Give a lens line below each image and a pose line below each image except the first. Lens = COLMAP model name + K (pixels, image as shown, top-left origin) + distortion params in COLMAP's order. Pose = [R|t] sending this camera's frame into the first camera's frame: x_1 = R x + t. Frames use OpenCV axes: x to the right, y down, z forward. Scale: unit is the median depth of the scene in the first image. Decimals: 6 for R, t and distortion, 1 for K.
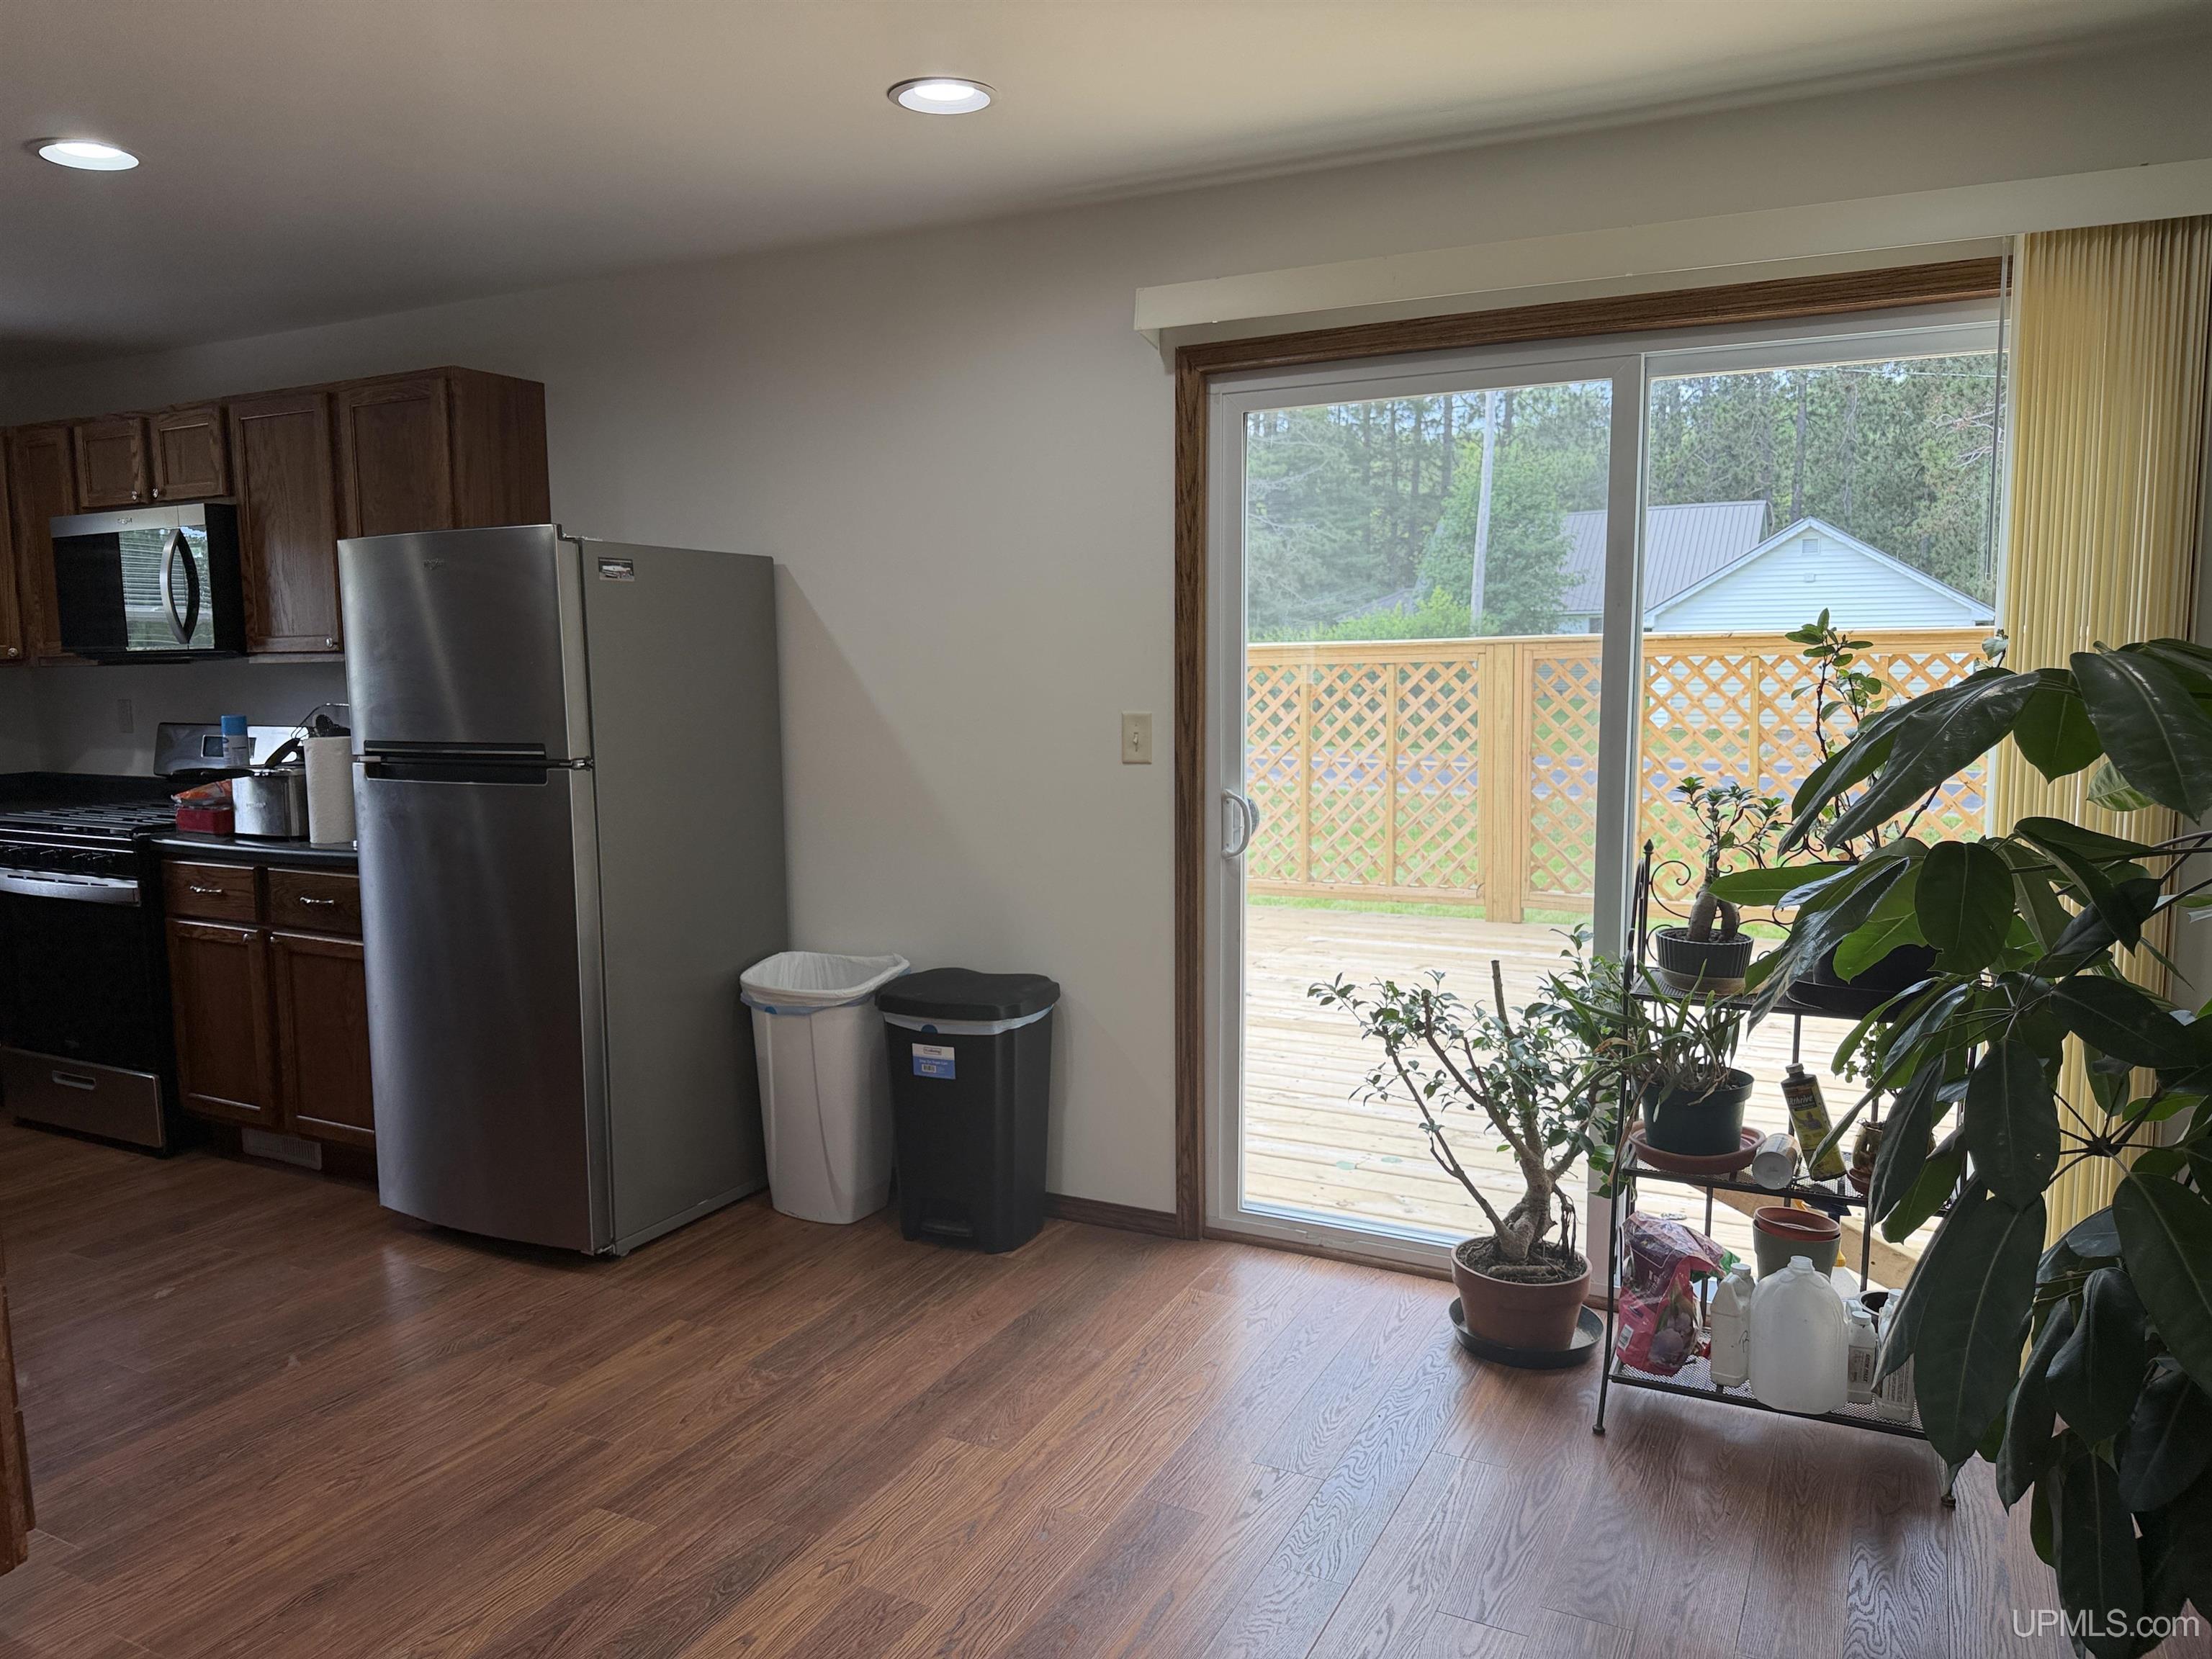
lens RADIAL K [[1544.2, 0, 1099.8], [0, 1544.2, 832.6], [0, 0, 1]] dist [0.050544, -0.069504]
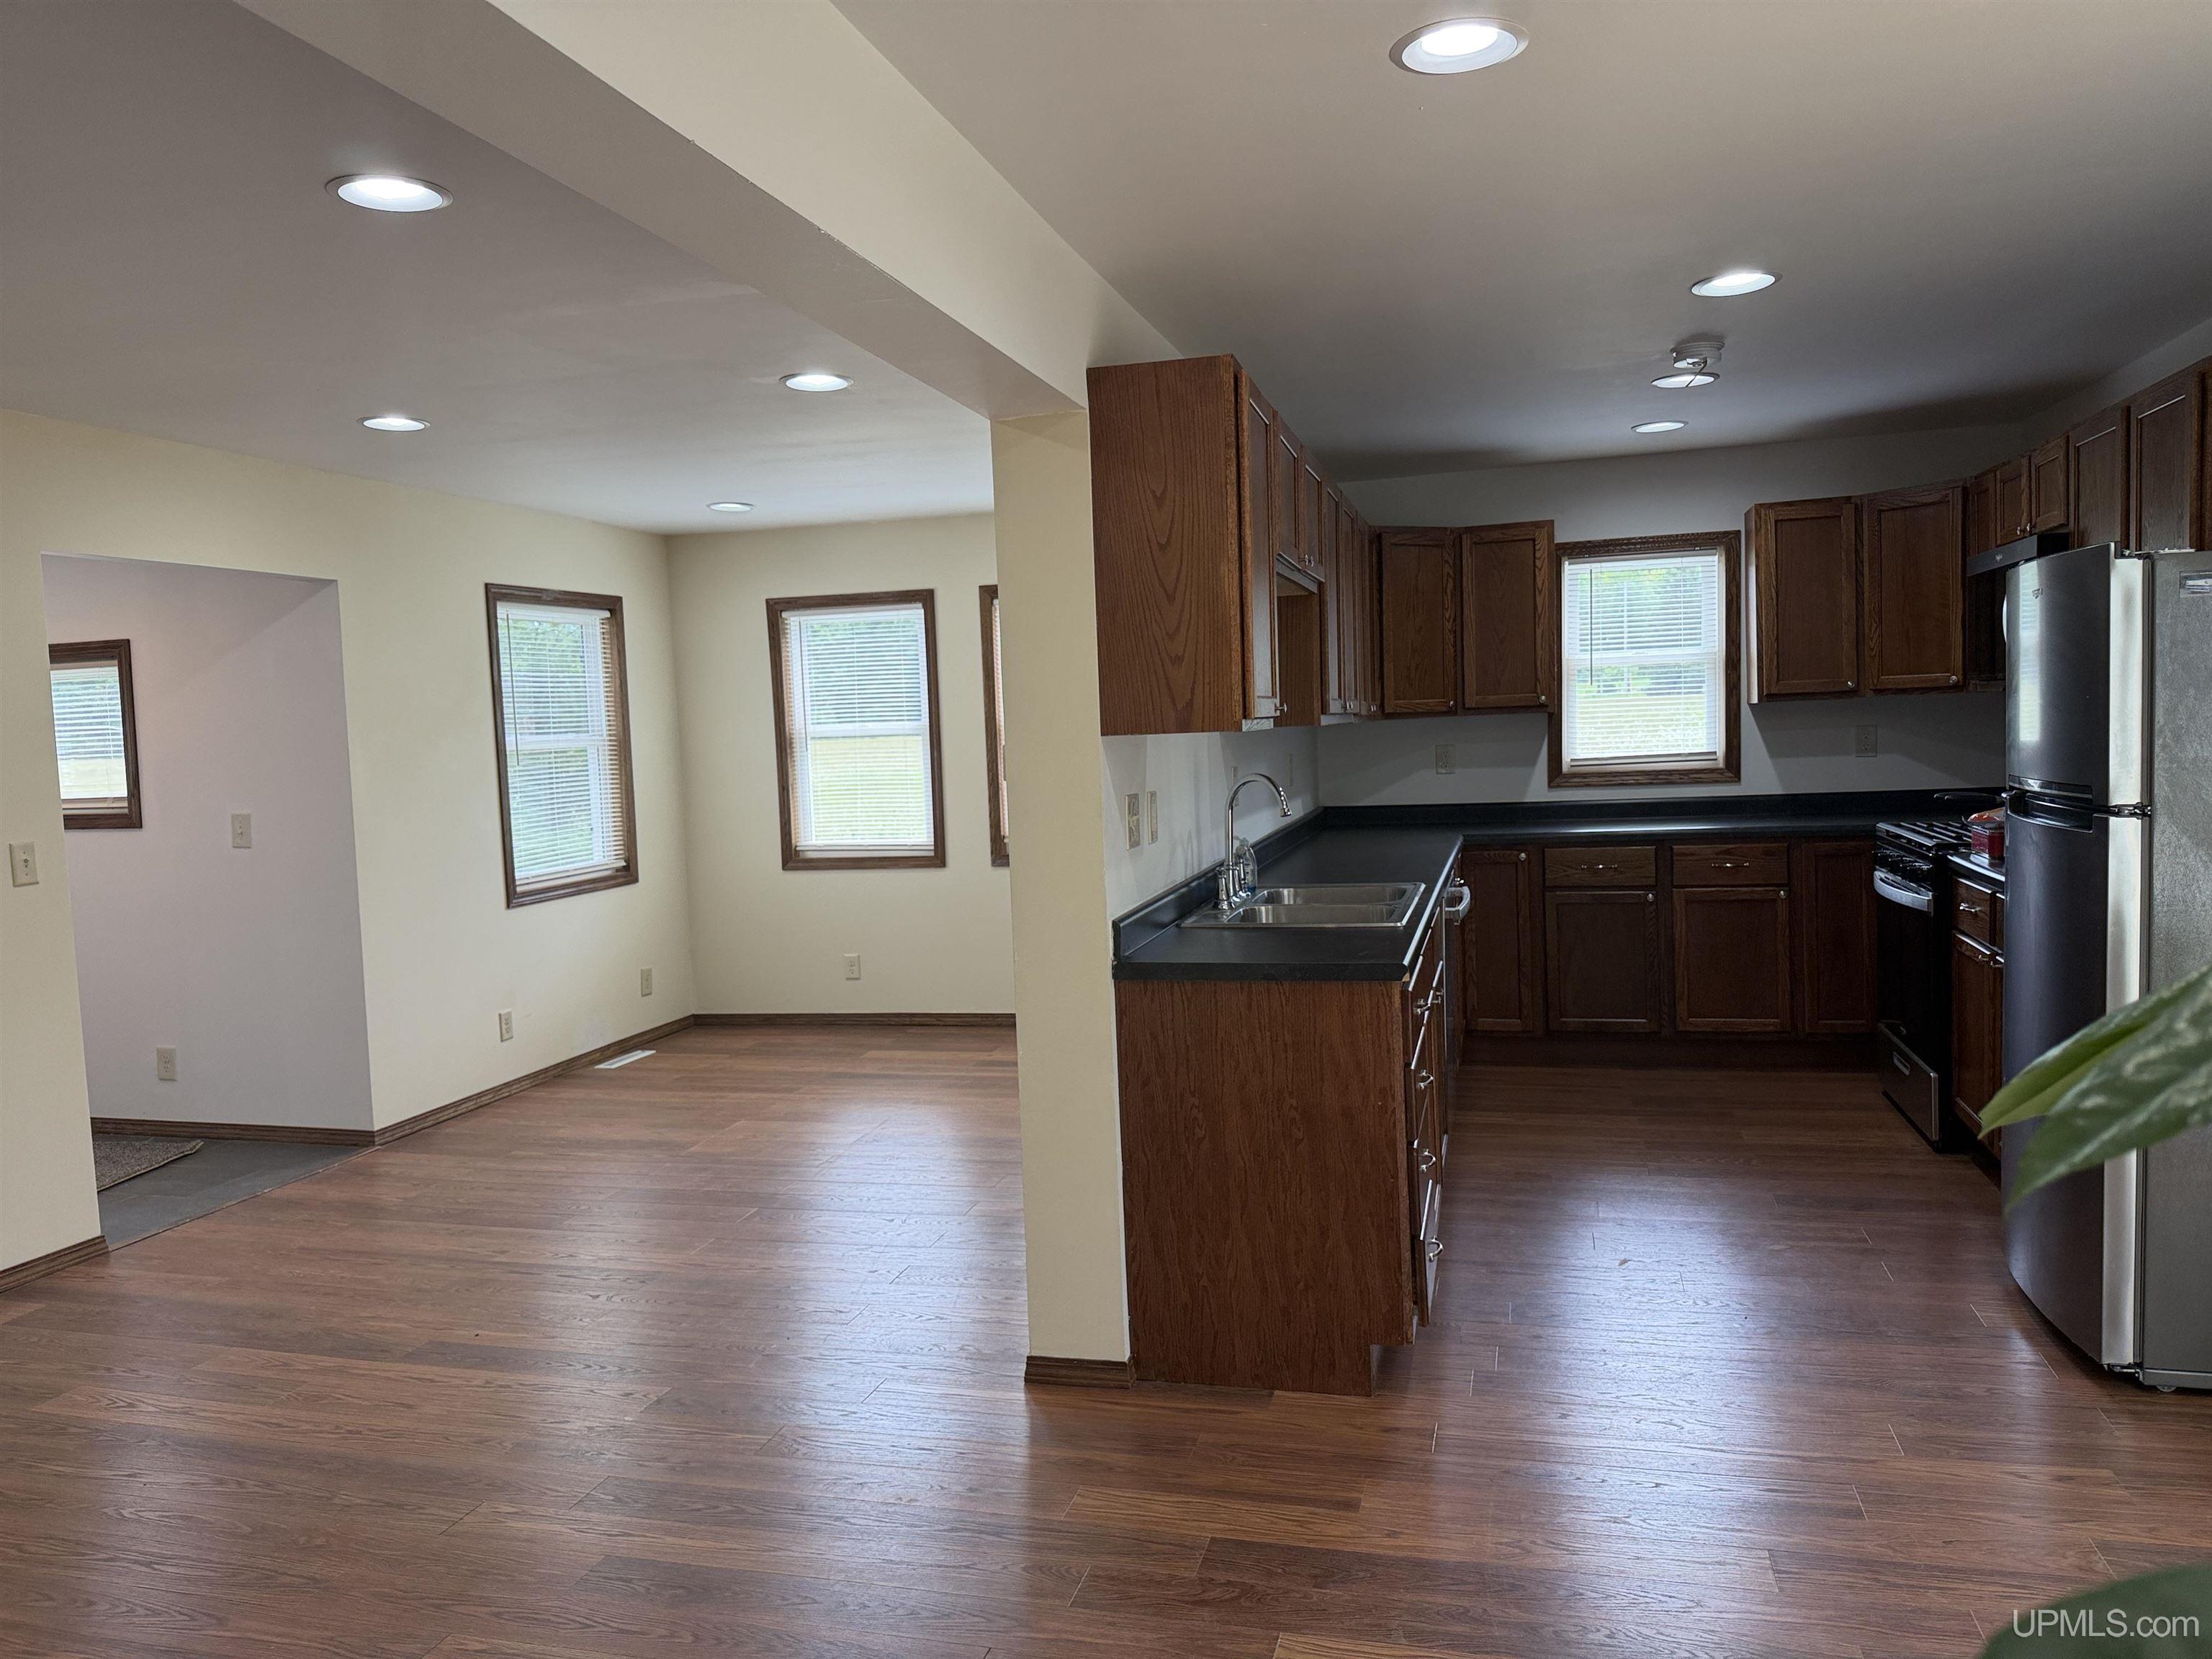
lens RADIAL K [[1544.2, 0, 1116.3], [0, 1544.2, 832.4], [0, 0, 1]] dist [0.050544, -0.069504]
pose [[0.212258, 0.075234, -0.974313, 0.385393], [-0.074871, 0.995353, 0.060547, -0.041201], [0.974341, 0.060096, 0.216905, 0.249158]]
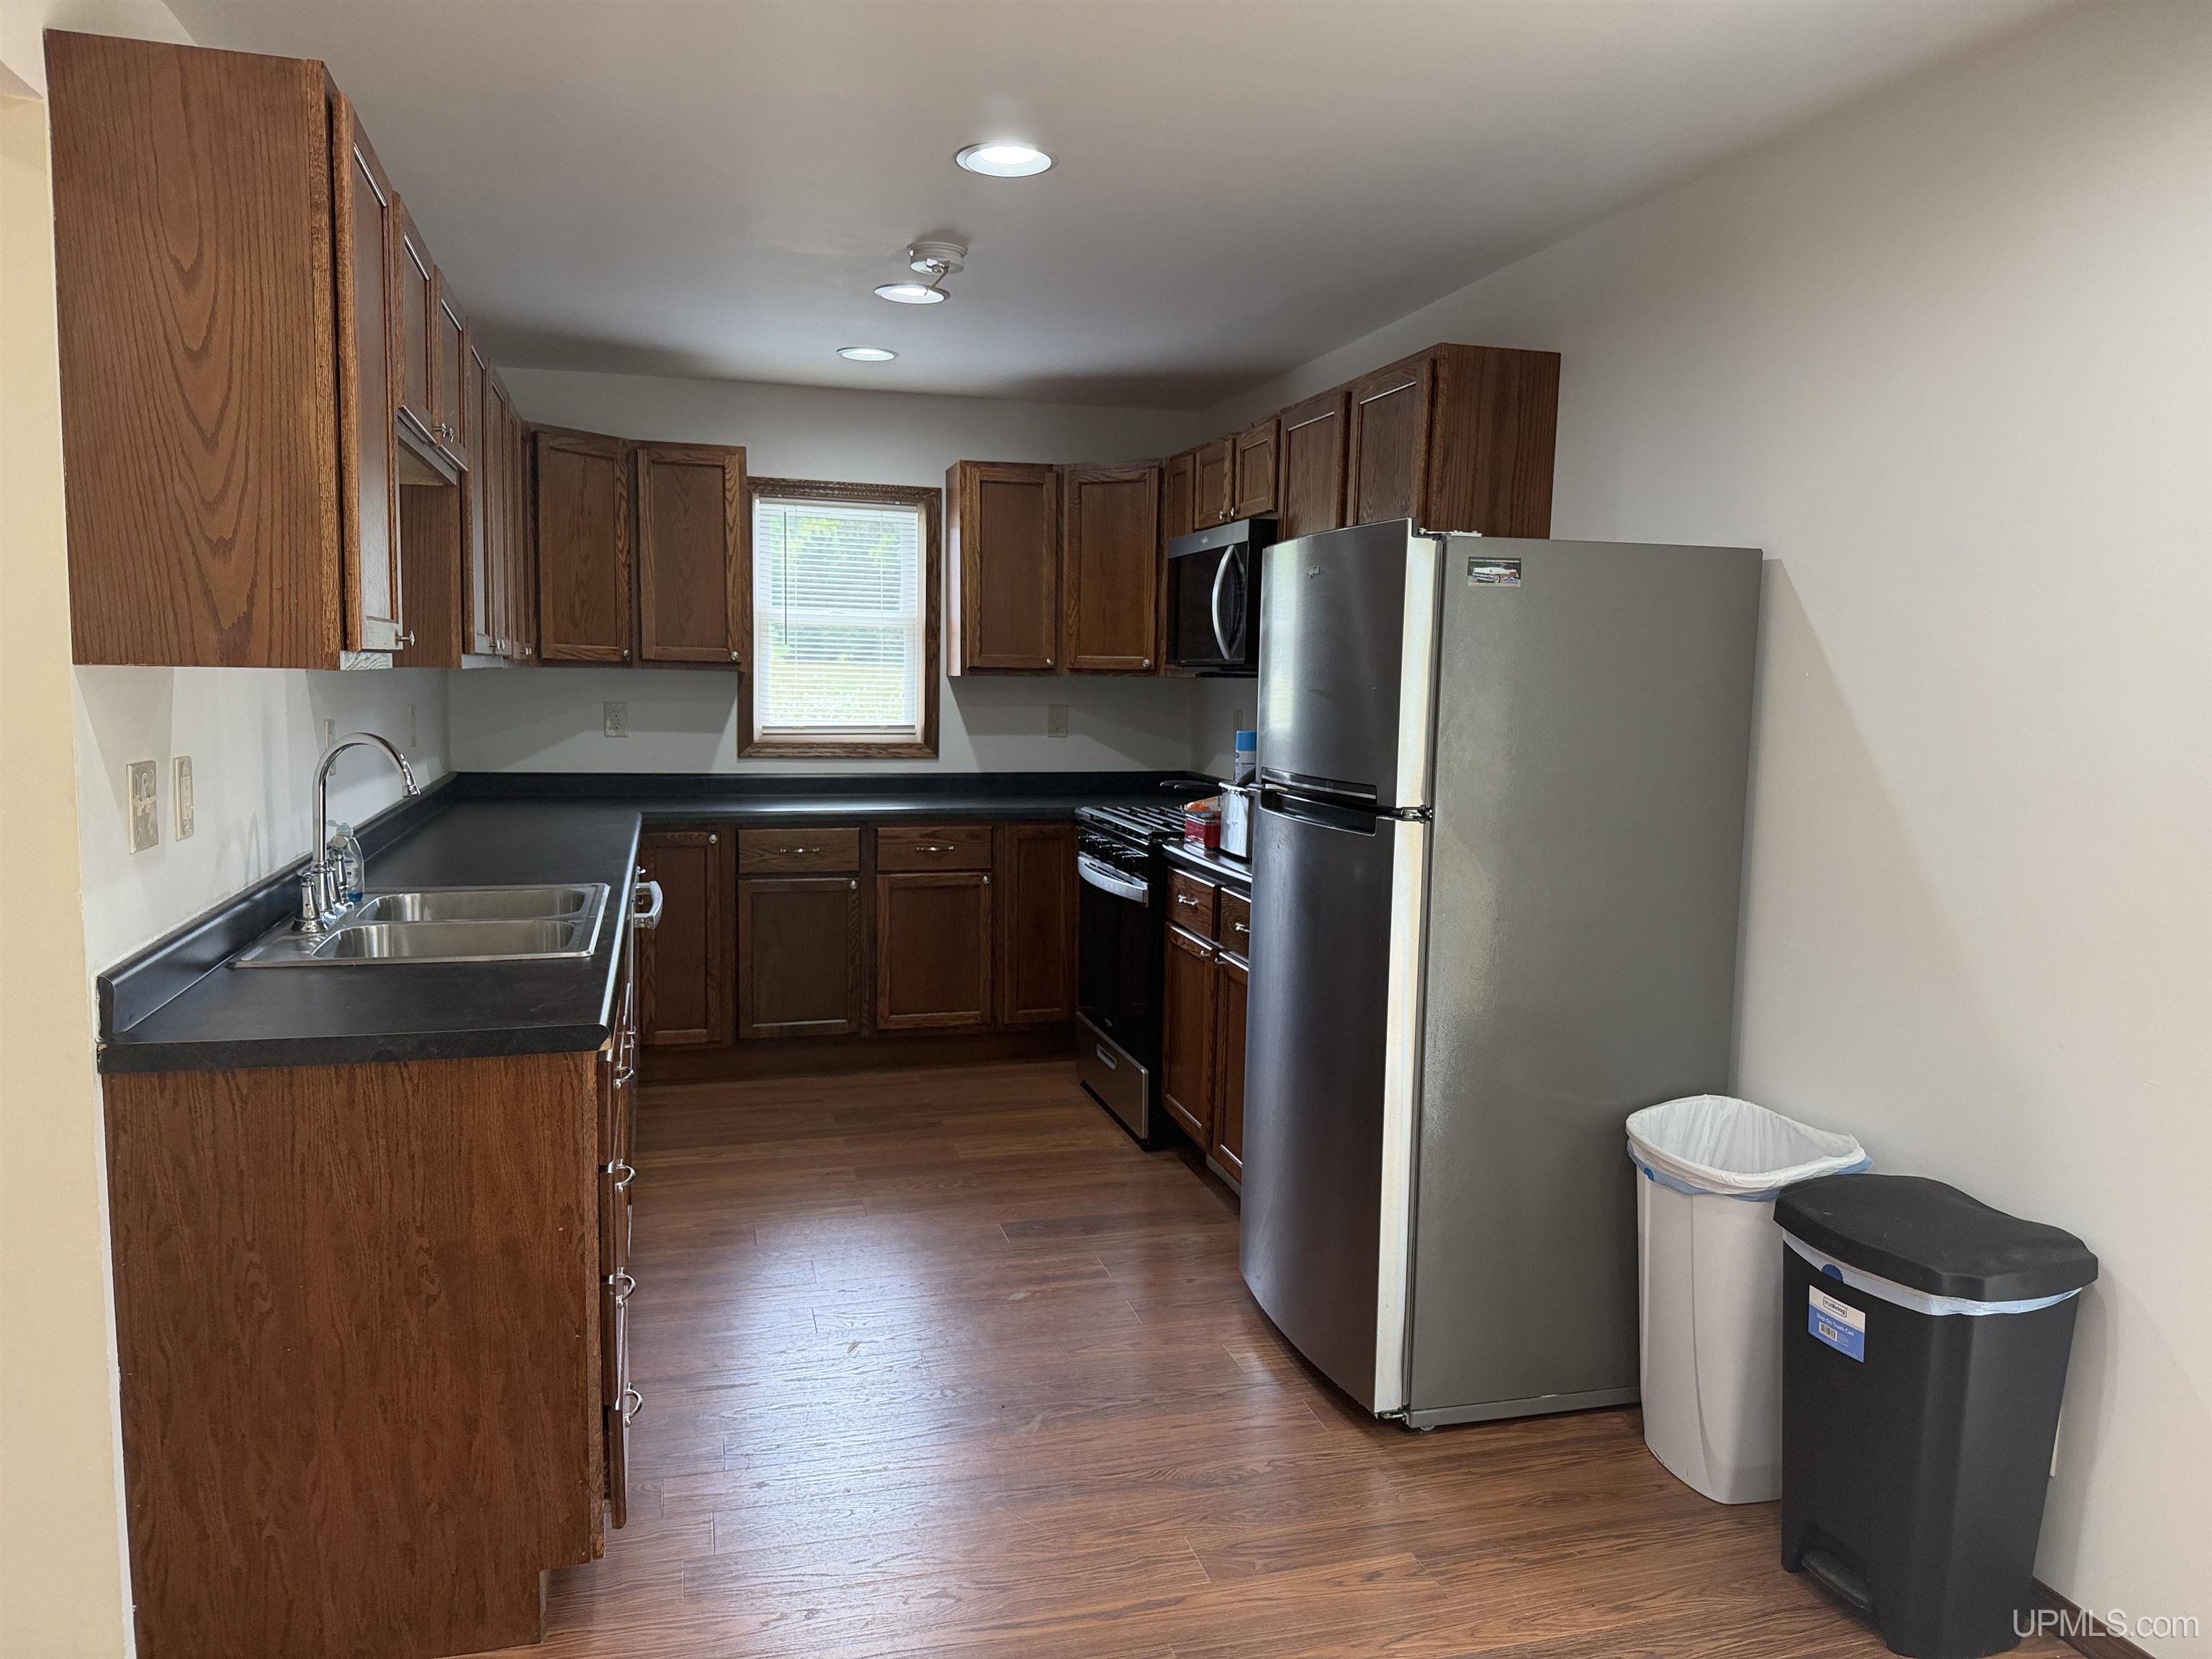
lens RADIAL K [[1544.2, 0, 1114.2], [0, 1544.2, 840.7], [0, 0, 1]] dist [0.050544, -0.069504]
pose [[0.681314, 0.106493, -0.724203, 0.135742], [-0.112506, 0.992839, 0.040153, -0.044070], [0.723294, 0.054121, 0.688417, 0.327276]]
